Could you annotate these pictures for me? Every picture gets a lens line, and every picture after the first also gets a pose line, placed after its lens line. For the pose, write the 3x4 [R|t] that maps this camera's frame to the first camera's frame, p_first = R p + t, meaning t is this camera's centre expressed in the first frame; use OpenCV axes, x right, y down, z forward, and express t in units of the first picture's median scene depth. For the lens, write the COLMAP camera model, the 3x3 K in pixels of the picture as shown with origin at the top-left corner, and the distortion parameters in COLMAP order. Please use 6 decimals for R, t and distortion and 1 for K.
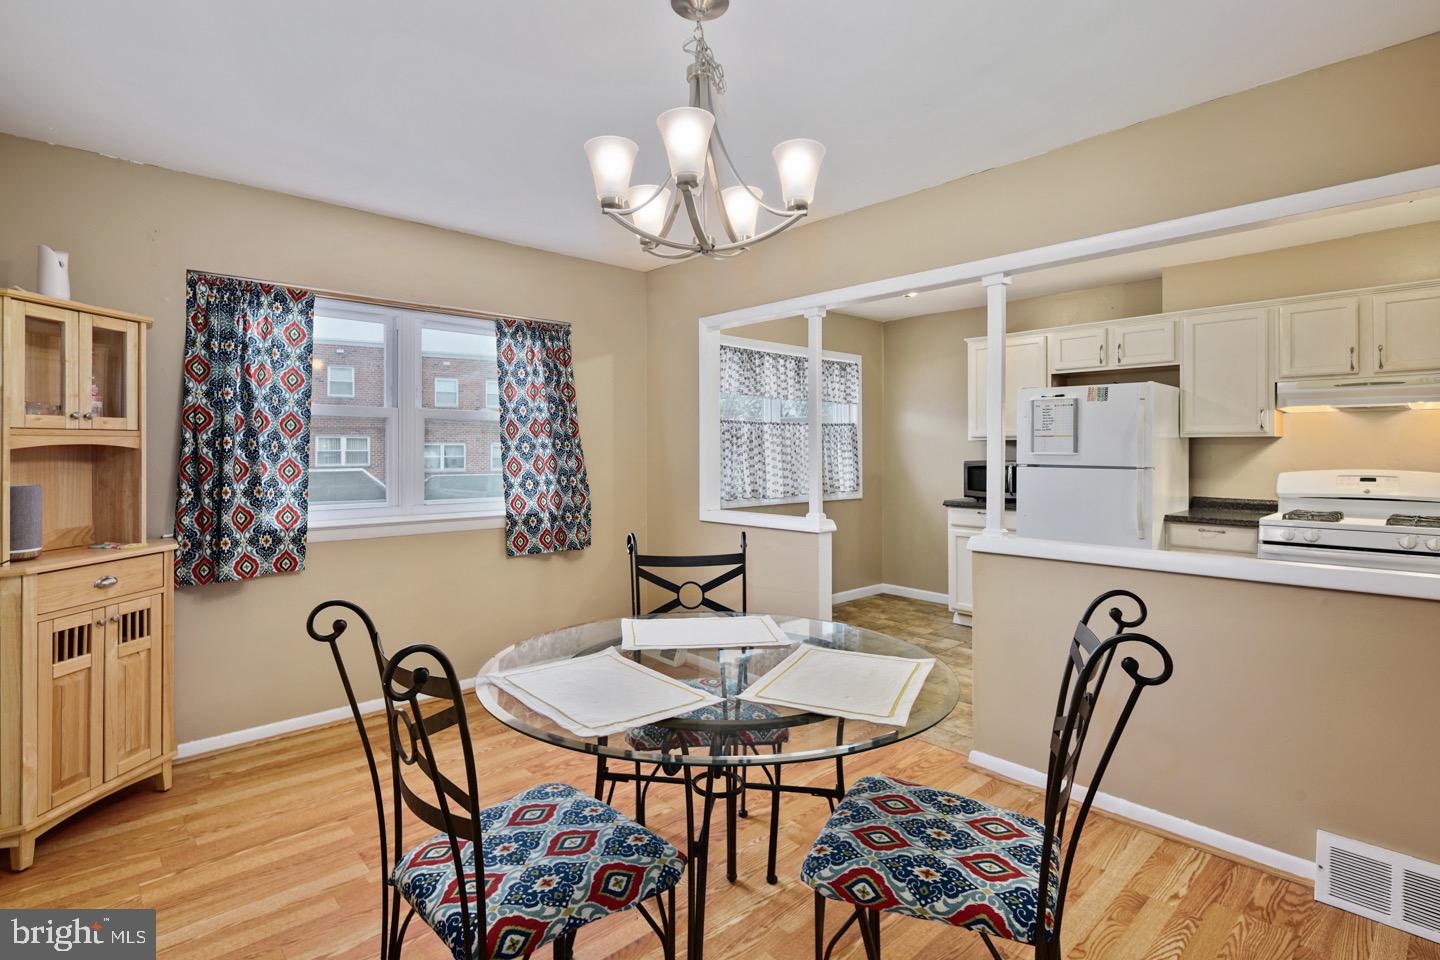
lens RADIAL K [[707.2, 0, 703.6], [0, 707.2, 451.2], [0, 0, 1]] dist [0.002586, 0.000206]
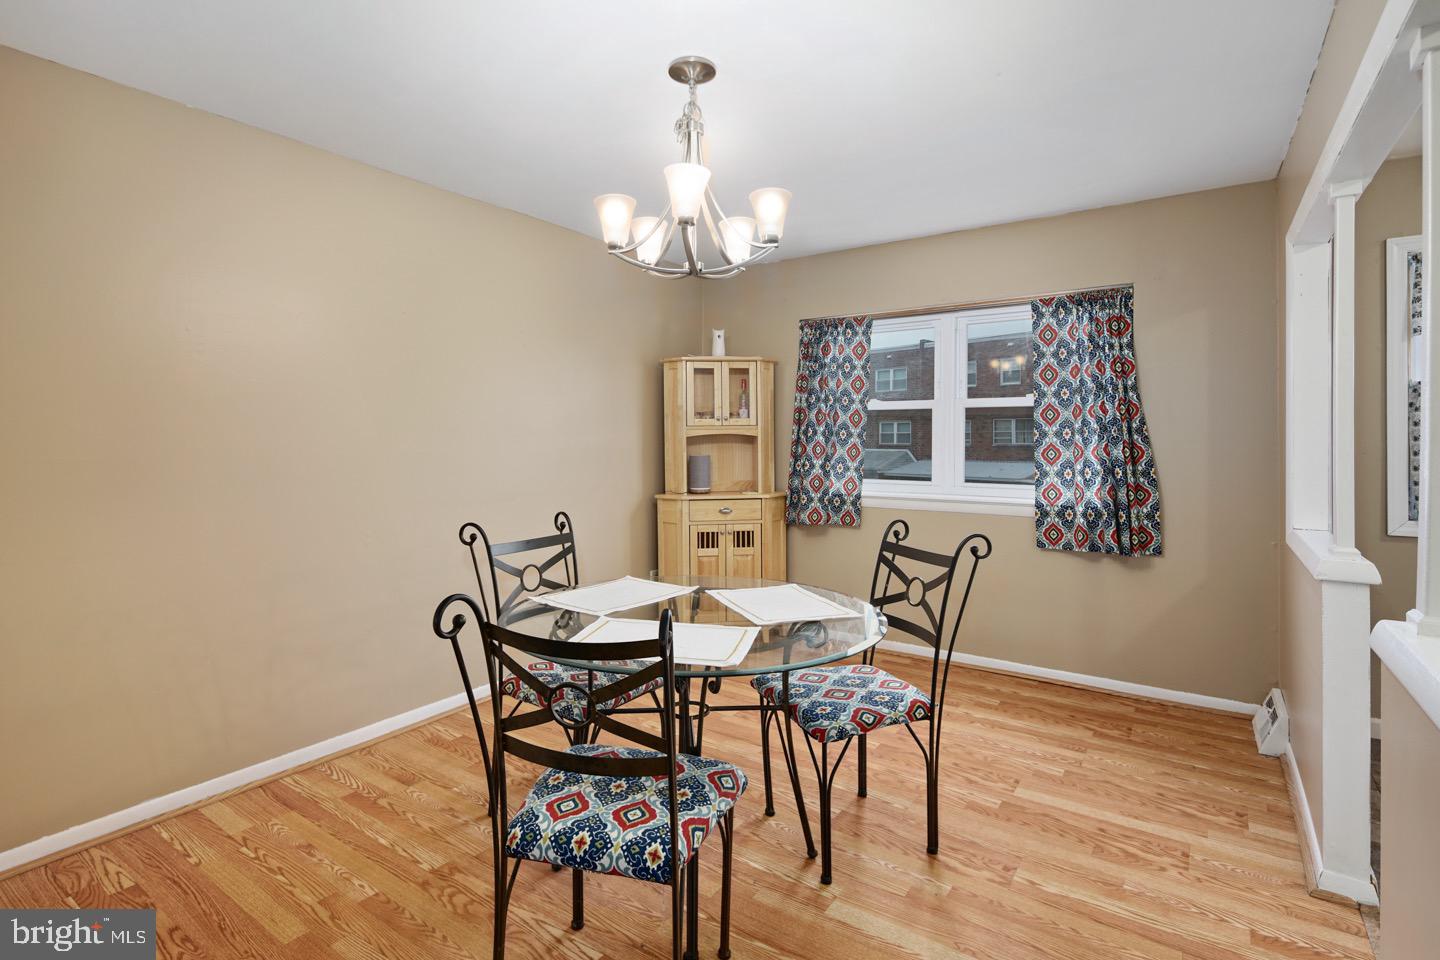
lens RADIAL K [[707.2, 0, 703.6], [0, 707.2, 451.2], [0, 0, 1]] dist [0.002586, 0.000206]
pose [[0.218164, 0.018523, -0.975736, 0.688658], [0.000149, 0.999819, 0.019013, 0.000145], [0.975912, -0.004294, 0.218122, 0.431903]]
